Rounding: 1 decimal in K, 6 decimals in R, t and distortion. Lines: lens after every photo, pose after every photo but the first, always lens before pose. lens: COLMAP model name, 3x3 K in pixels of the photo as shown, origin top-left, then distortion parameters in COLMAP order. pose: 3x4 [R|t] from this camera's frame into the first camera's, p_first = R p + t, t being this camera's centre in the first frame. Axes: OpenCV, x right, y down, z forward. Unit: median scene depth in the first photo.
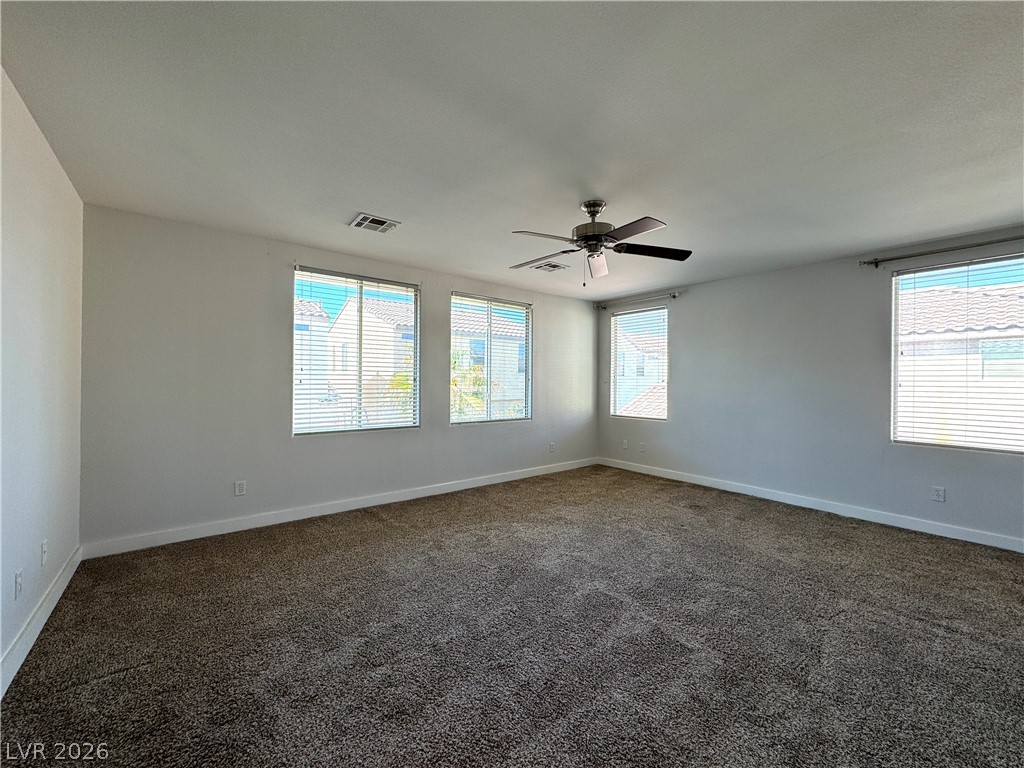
lens RADIAL K [[407.0, 0, 513.4], [0, 407.0, 382.8], [0, 0, 1]] dist [-0.000531, 0.000374]
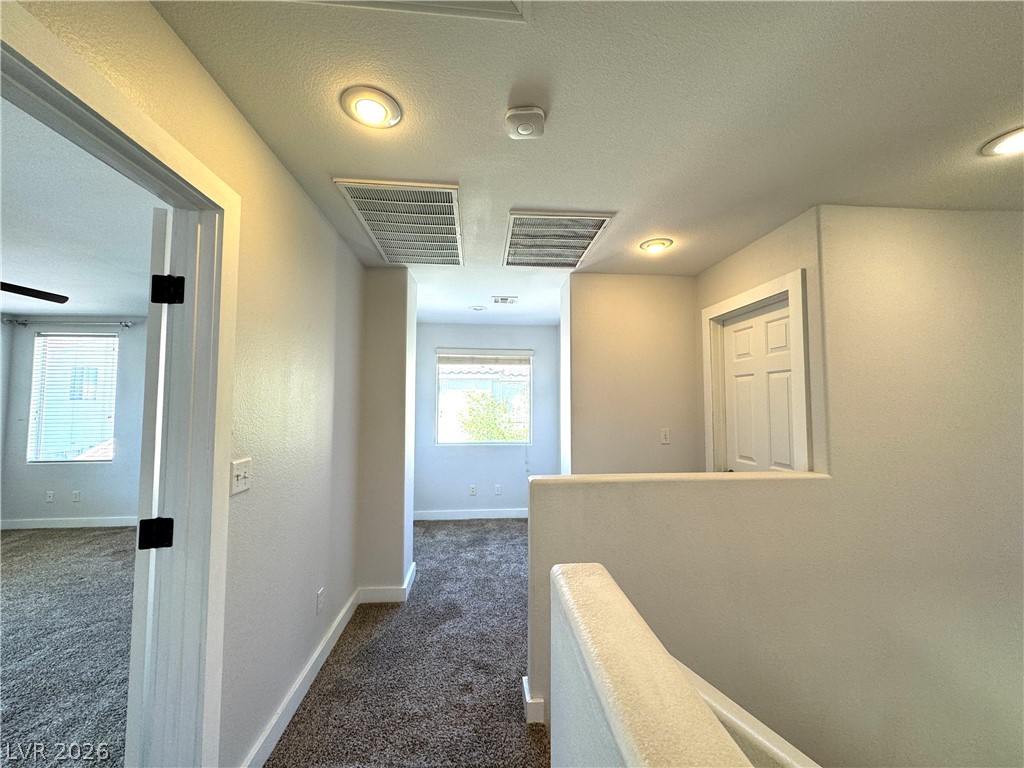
lens RADIAL K [[407.0, 0, 511.9], [0, 407.0, 380.3], [0, 0, 1]] dist [-0.000531, 0.000374]
pose [[0.558366, 0.041625, 0.828550, 0.118156], [0.010257, 0.998318, -0.057066, -0.024941], [-0.829532, 0.040363, 0.556999, -0.235635]]
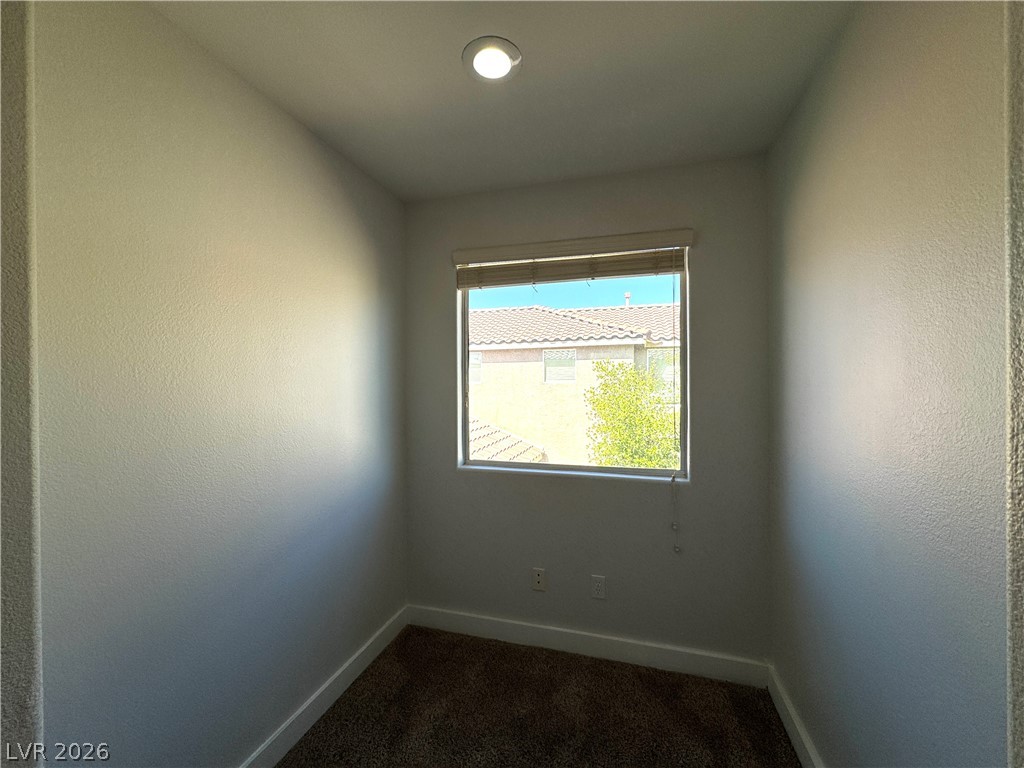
lens RADIAL K [[407.0, 0, 514.1], [0, 407.0, 382.5], [0, 0, 1]] dist [-0.000531, 0.000374]
pose [[0.817794, -0.017634, 0.575240, 0.632577], [0.020237, 0.999793, 0.001878, -0.019516], [-0.575155, 0.010106, 0.817982, 0.071358]]
